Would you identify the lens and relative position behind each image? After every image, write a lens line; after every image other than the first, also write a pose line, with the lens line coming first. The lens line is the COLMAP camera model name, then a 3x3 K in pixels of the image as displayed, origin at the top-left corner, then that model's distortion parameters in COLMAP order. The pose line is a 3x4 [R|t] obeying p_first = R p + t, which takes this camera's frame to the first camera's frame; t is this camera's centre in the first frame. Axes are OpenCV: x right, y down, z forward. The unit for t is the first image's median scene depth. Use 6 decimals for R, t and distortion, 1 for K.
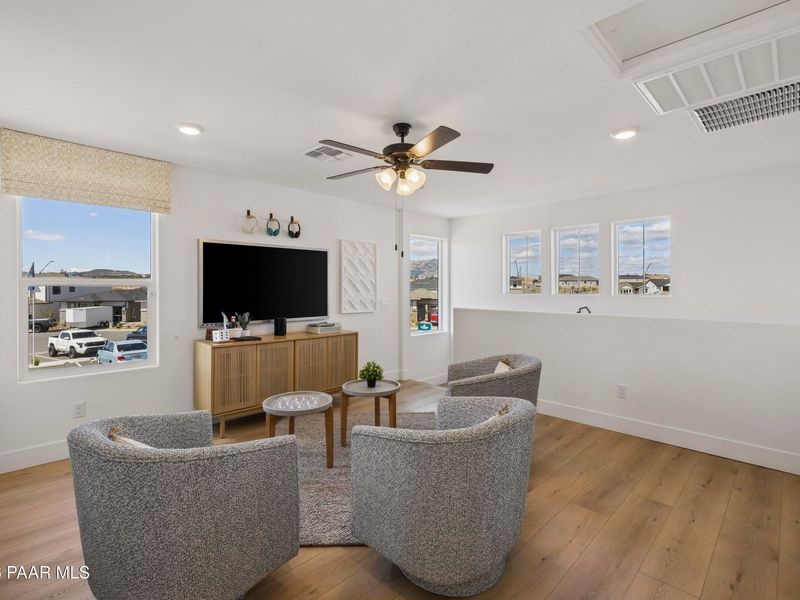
lens RADIAL K [[377.2, 0, 398.7], [0, 377.2, 295.3], [0, 0, 1]] dist [0.003343, 0.000130]
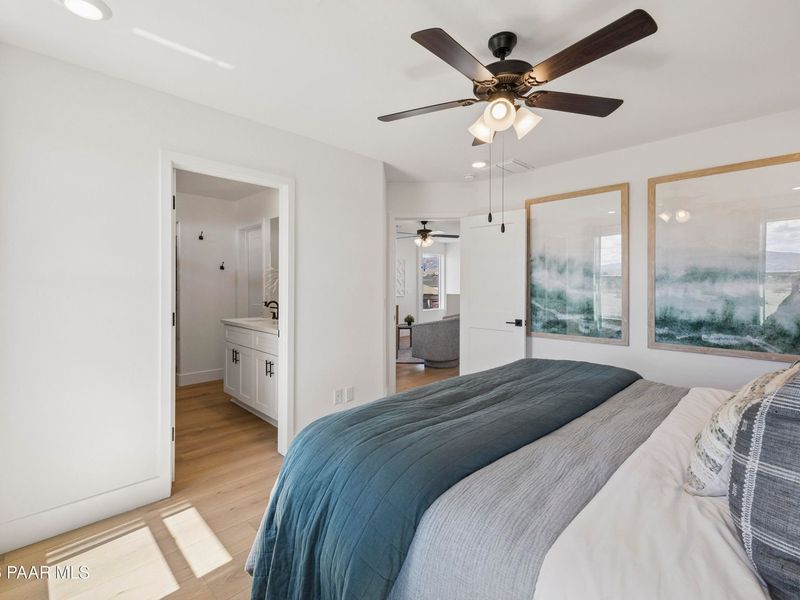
lens RADIAL K [[377.2, 0, 402.0], [0, 377.2, 295.1], [0, 0, 1]] dist [0.003343, 0.000130]
pose [[0.999980, -0.001522, 0.006181, -0.081062], [0.001477, 0.999972, 0.007399, 0.024472], [-0.006192, -0.007389, 0.999954, -0.808550]]
